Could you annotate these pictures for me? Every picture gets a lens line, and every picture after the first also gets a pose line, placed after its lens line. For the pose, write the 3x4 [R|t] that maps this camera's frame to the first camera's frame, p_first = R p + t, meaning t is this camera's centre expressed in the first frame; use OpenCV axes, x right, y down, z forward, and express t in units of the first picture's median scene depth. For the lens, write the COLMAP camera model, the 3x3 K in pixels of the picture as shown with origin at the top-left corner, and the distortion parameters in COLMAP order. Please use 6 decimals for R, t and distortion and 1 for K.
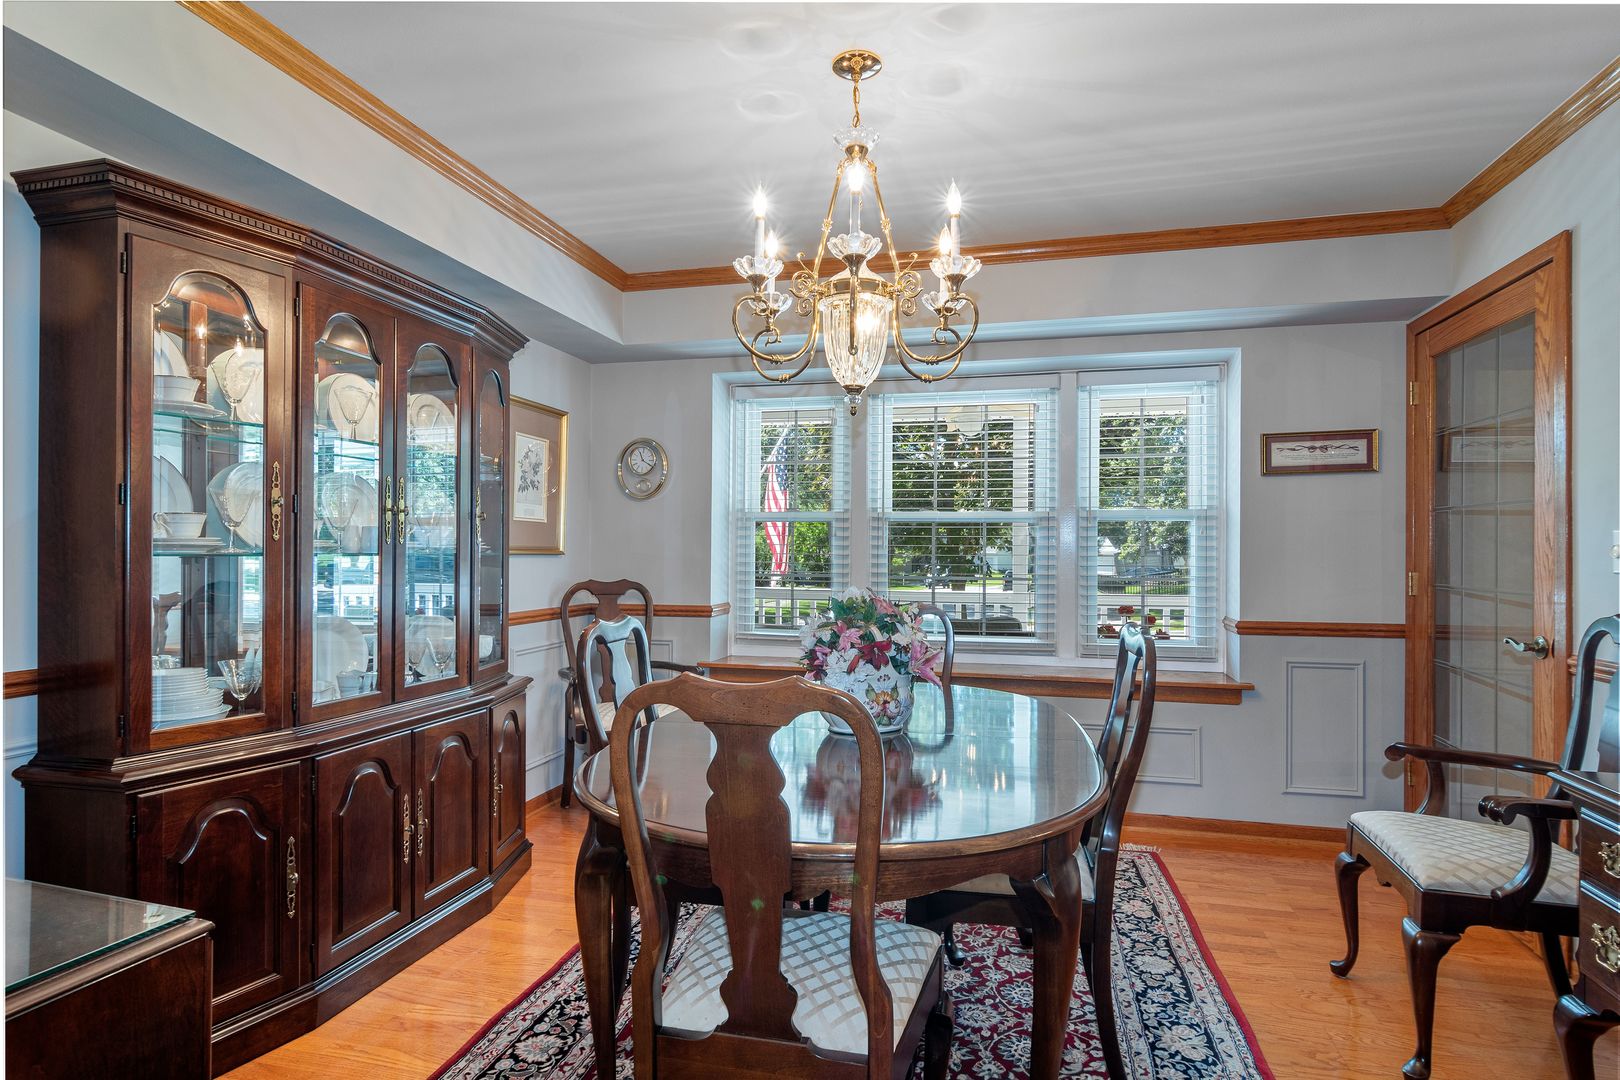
lens RADIAL K [[868.9, 0, 808.6], [0, 868.9, 548.4], [0, 0, 1]] dist [-0.000645, -0.000129]
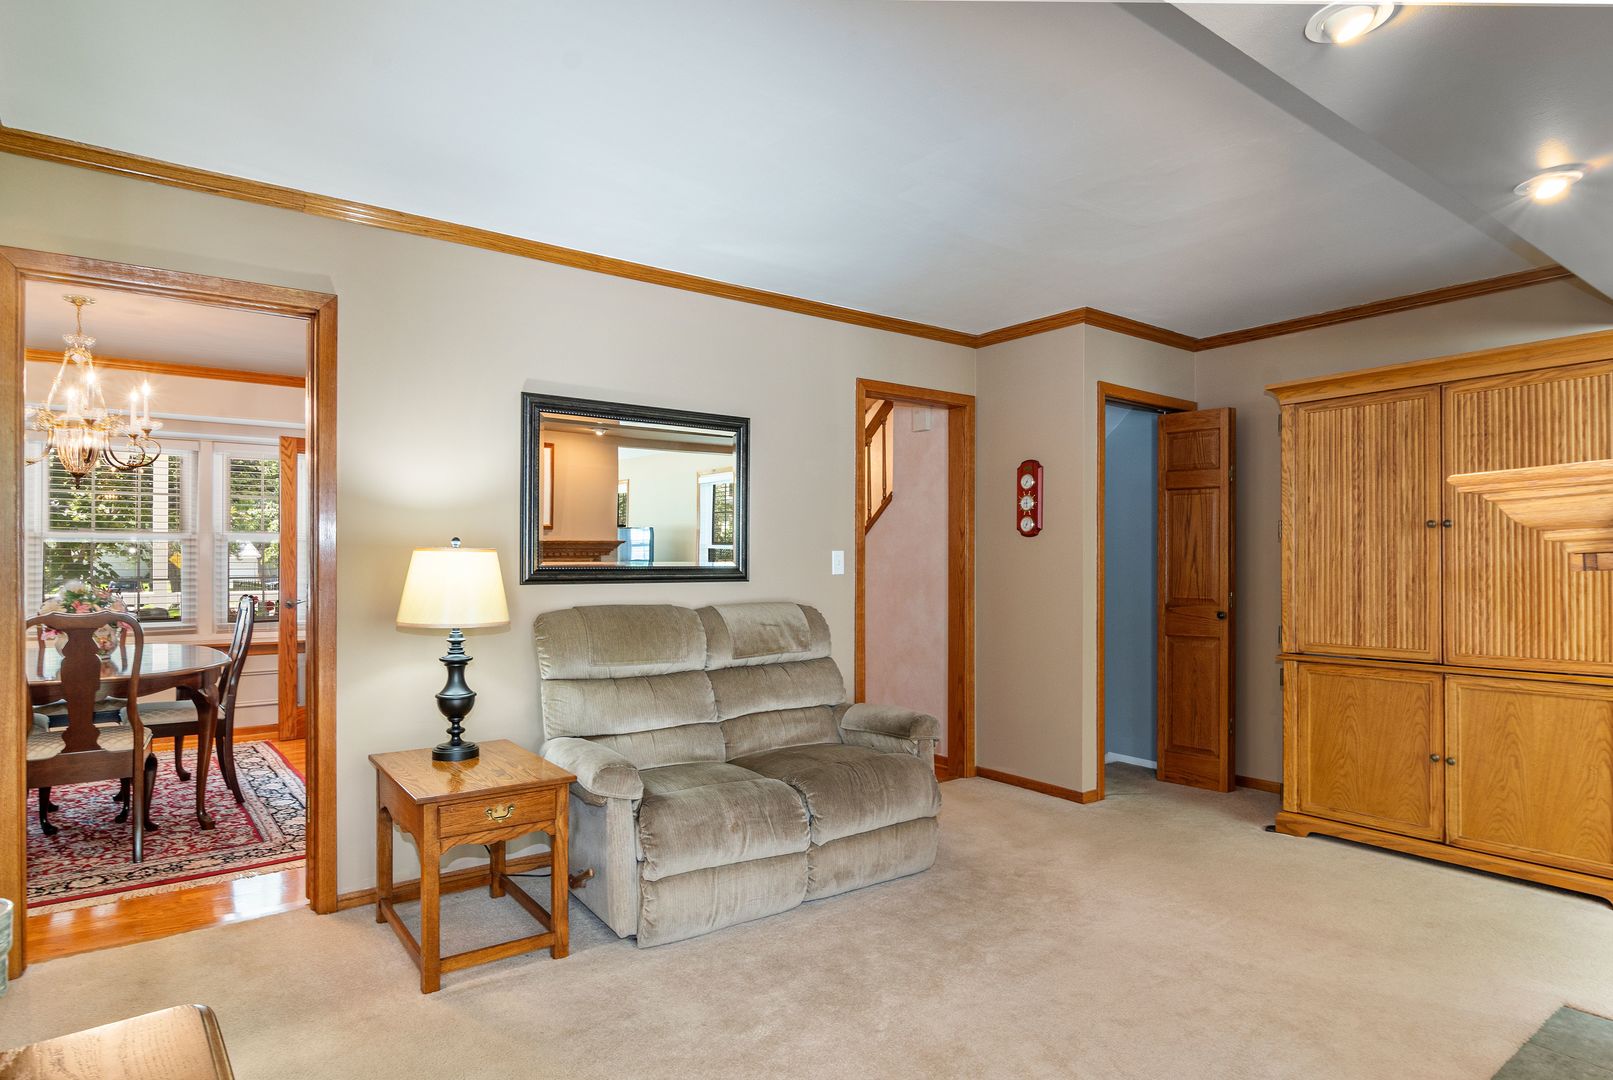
lens RADIAL K [[893.8, 0, 803.3], [0, 893.8, 558.7], [0, 0, 1]] dist [-0.001770, -0.000401]
pose [[0.629587, -0.002613, 0.776925, -0.297052], [-0.005367, 0.999956, 0.007713, -0.021010], [-0.776911, -0.009026, 0.629545, -0.911971]]
